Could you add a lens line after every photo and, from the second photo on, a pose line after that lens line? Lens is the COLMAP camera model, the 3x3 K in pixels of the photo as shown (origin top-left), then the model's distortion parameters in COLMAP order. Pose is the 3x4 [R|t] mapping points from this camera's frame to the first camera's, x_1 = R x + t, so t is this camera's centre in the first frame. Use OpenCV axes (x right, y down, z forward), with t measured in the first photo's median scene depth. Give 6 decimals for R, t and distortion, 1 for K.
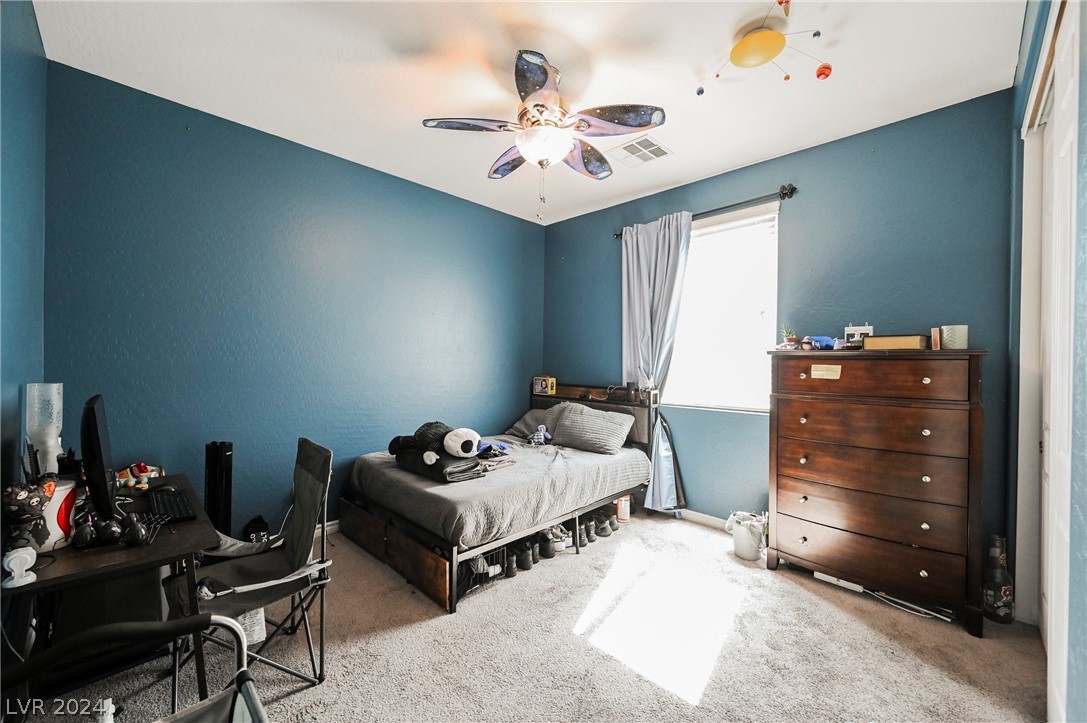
lens RADIAL K [[426.7, 0, 542.6], [0, 426.7, 361.0], [0, 0, 1]] dist [-0.001572, 0.000211]
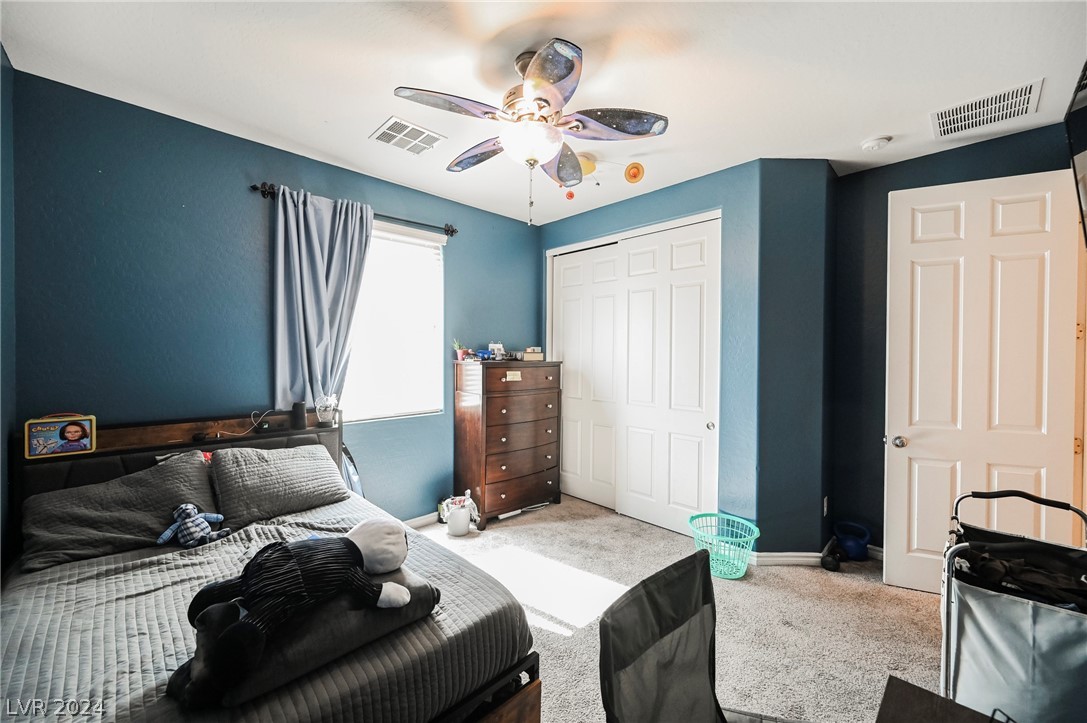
lens RADIAL K [[426.7, 0, 542.3], [0, 426.7, 359.7], [0, 0, 1]] dist [-0.001572, 0.000211]
pose [[0.013389, -0.023640, 0.999631, -0.656892], [-0.003967, 0.999711, 0.023695, -0.053562], [-0.999902, -0.004283, 0.013292, 0.707706]]
